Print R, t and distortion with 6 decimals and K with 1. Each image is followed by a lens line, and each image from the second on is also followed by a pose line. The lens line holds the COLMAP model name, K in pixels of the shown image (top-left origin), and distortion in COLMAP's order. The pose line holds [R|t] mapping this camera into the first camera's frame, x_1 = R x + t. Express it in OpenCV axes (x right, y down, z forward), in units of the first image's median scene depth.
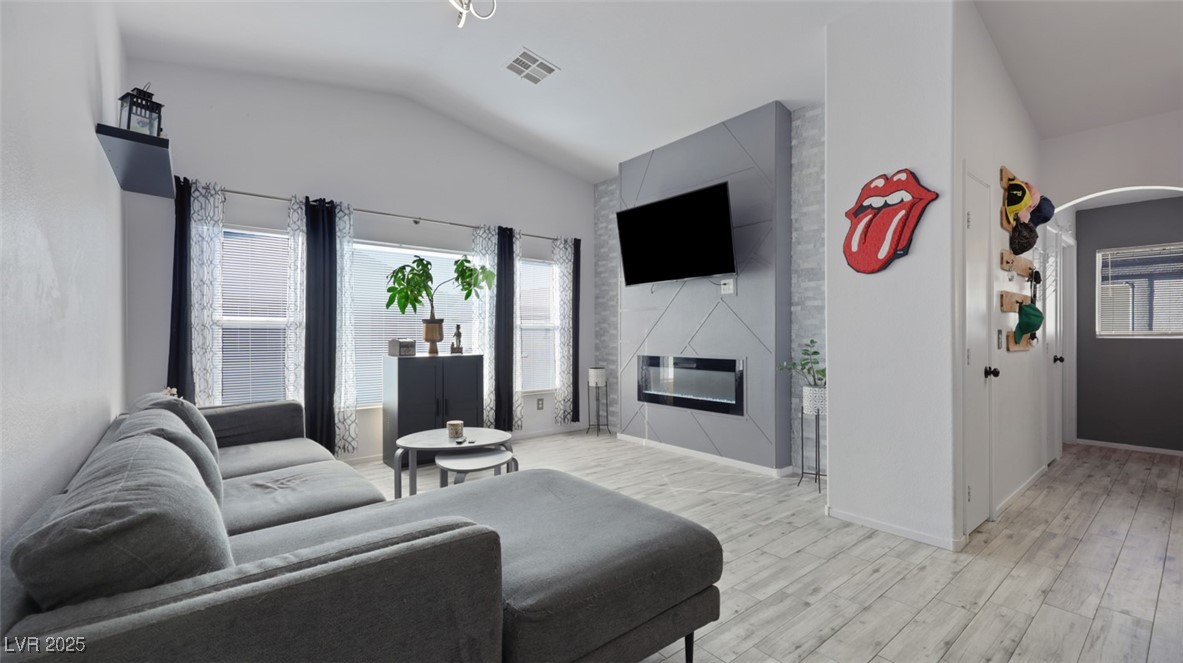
lens RADIAL K [[487.5, 0, 591.8], [0, 487.5, 330.3], [0, 0, 1]] dist [-0.001355, -0.000076]
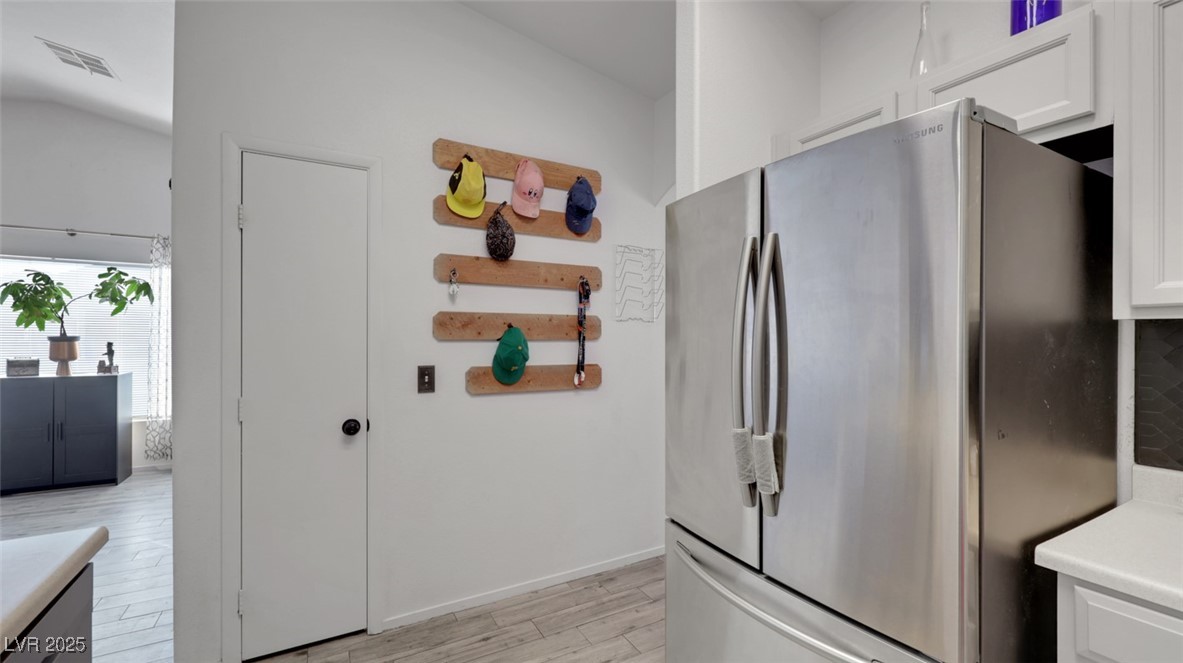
lens RADIAL K [[487.5, 0, 589.3], [0, 487.5, 333.4], [0, 0, 1]] dist [-0.001355, -0.000076]
pose [[0.986762, 0.001160, -0.162173, 0.826238], [-0.001776, 0.999992, -0.003655, -0.027485], [0.162168, 0.003895, 0.986756, 0.234395]]
